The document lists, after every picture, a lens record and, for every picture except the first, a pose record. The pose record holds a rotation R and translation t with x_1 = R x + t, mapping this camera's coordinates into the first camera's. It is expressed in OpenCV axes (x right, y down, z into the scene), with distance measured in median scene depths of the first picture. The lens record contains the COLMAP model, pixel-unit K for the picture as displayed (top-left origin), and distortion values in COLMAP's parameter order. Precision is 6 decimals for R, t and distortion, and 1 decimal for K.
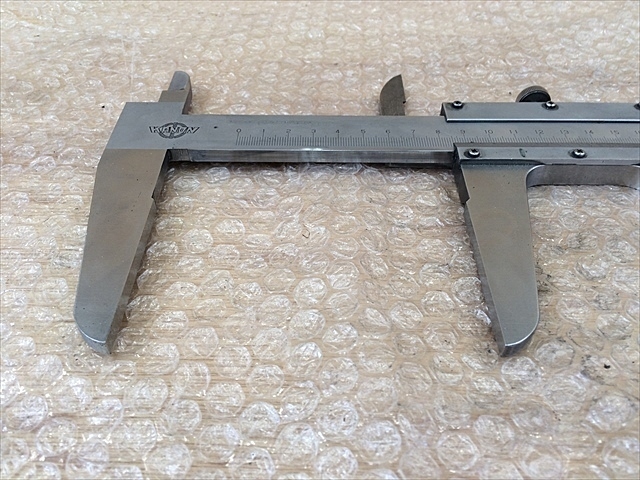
lens RADIAL K [[548.6, 0, 320.0], [0, 548.6, 240.0], [0, 0, 1]] dist [0.003111, -0.008543]
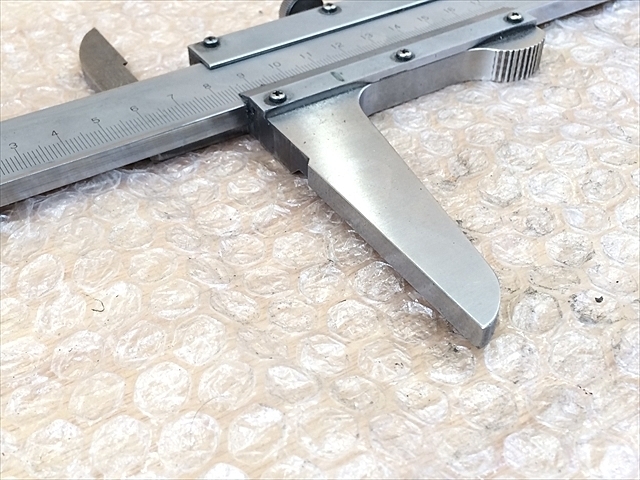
lens RADIAL K [[808.1, 0, 320.0], [0, 808.1, 240.0], [0, 0, 1]] dist [0.025334, 0.010282]
pose [[0.837175, -0.360298, 0.411489, -0.139329], [0.383137, 0.923239, 0.028890, -0.008529], [-0.390312, 0.133471, 0.910957, 0.119636]]
